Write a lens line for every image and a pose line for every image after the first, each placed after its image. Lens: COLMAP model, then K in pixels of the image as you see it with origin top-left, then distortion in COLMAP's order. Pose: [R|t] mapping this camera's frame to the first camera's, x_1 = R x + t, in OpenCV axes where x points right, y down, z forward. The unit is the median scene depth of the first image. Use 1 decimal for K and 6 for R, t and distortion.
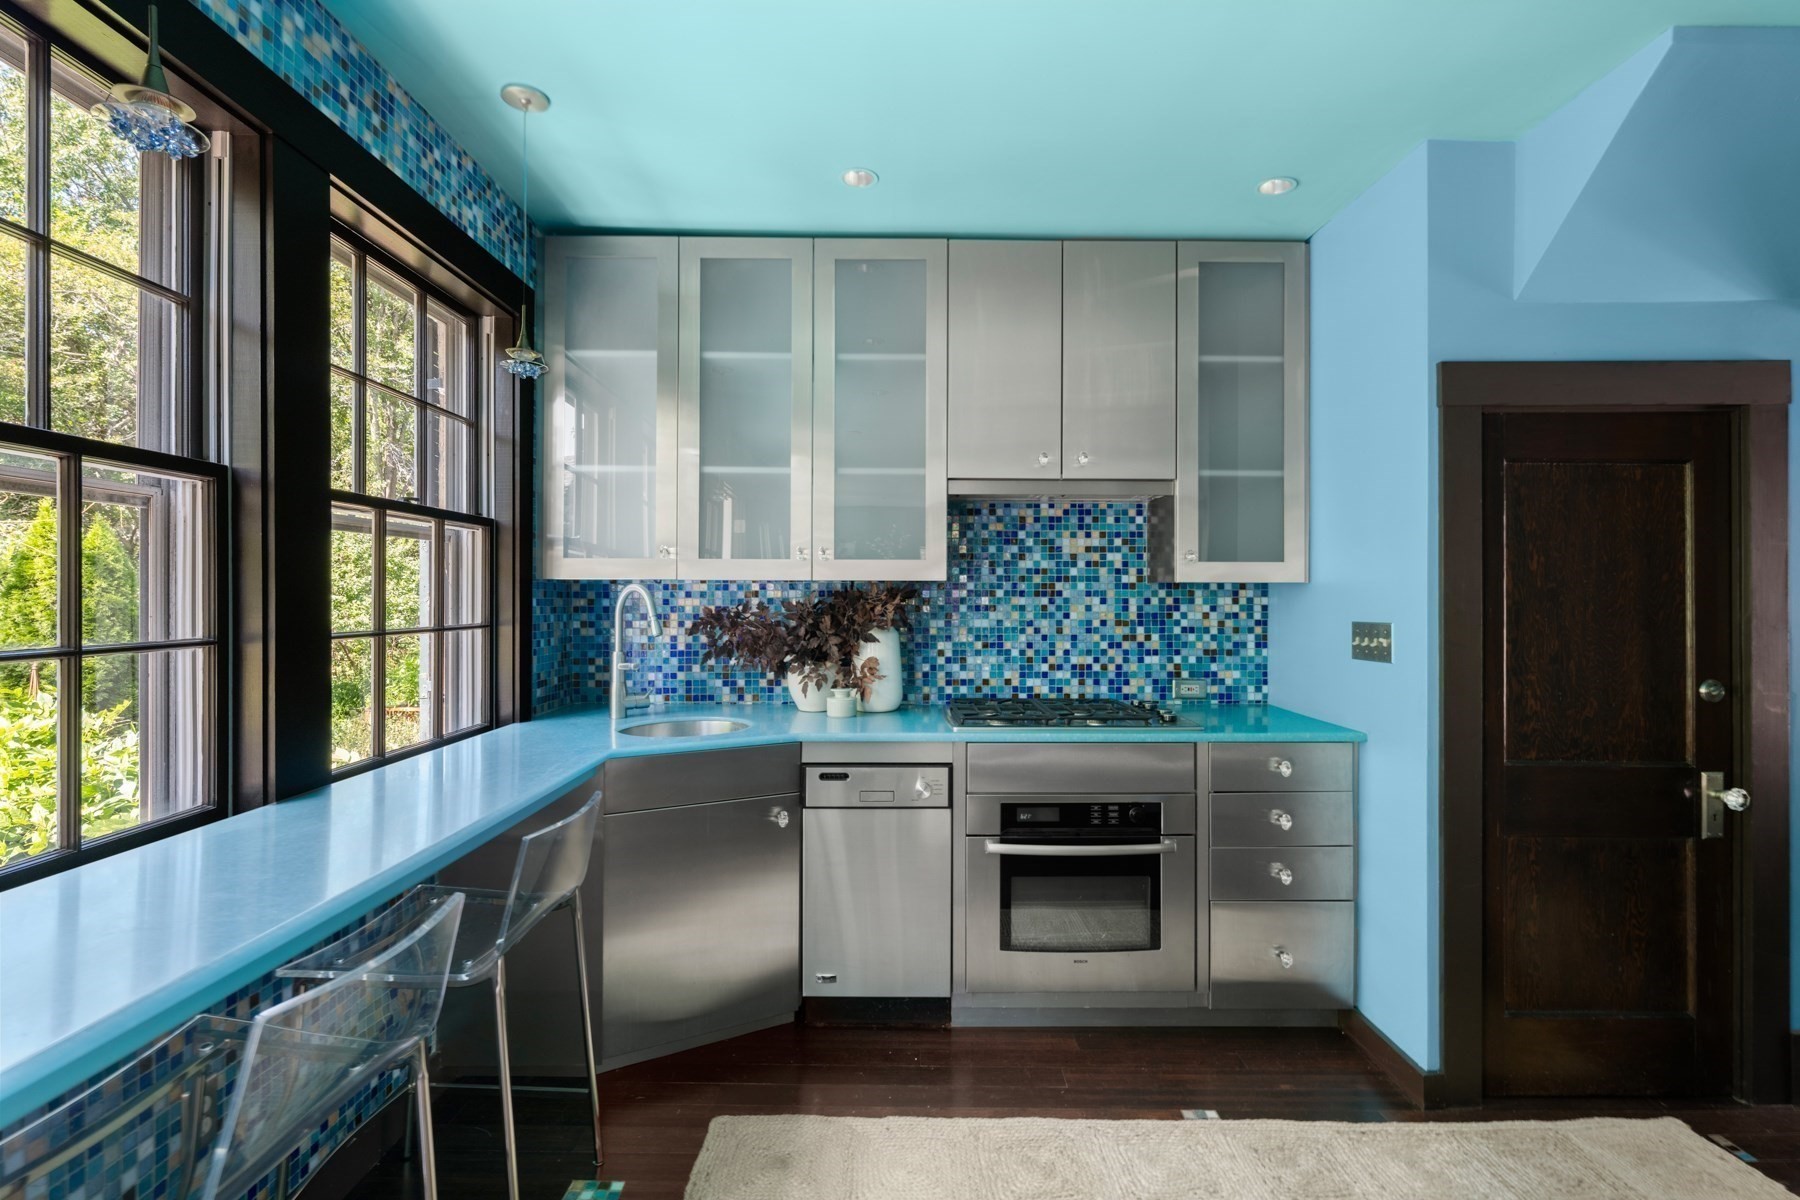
lens RADIAL K [[806.2, 0, 905.0], [0, 806.2, 596.9], [0, 0, 1]] dist [-0.003451, 0.000139]
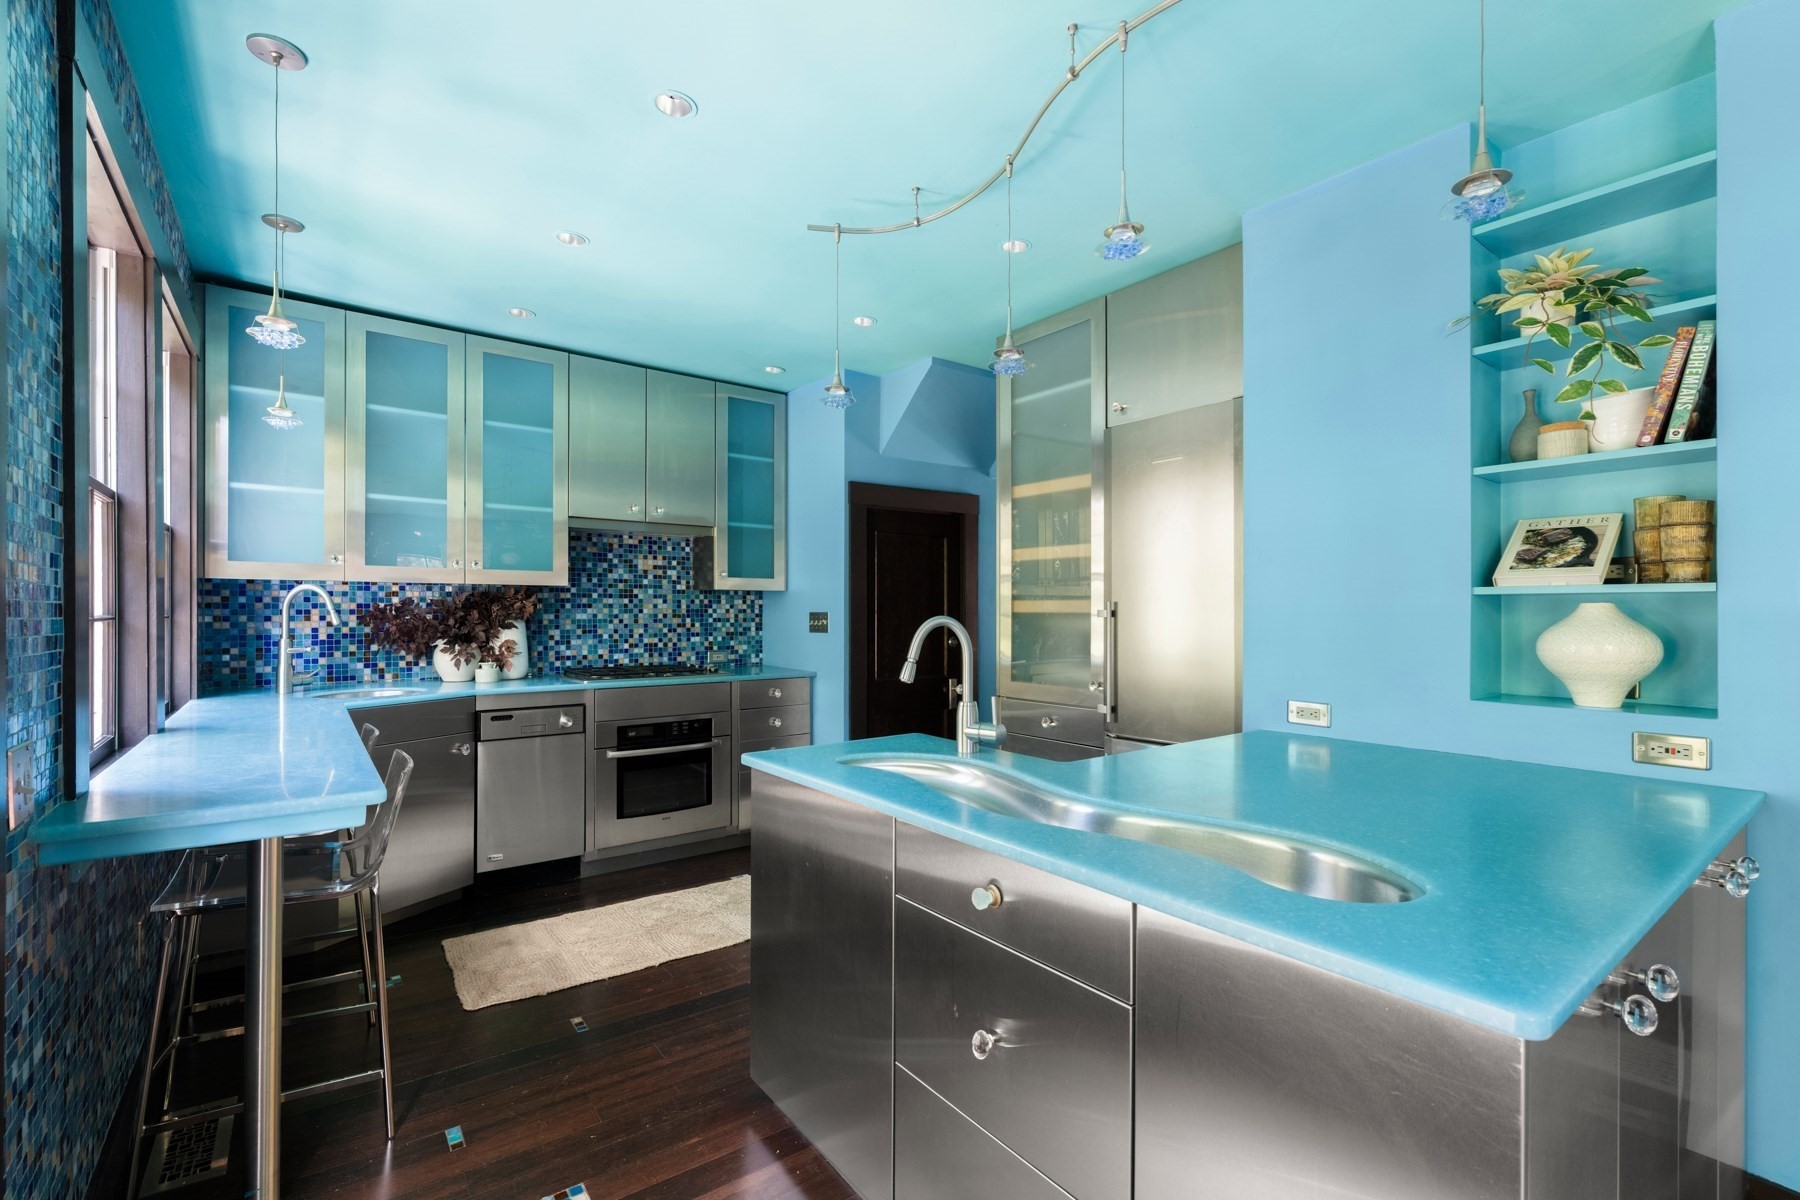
lens RADIAL K [[806.2, 0, 902.6], [0, 806.2, 608.8], [0, 0, 1]] dist [-0.003451, 0.000139]
pose [[0.798079, 0.001925, 0.602550, -0.315188], [-0.000928, 0.999998, -0.001965, 0.021814], [-0.602553, 0.001009, 0.798078, -0.490362]]
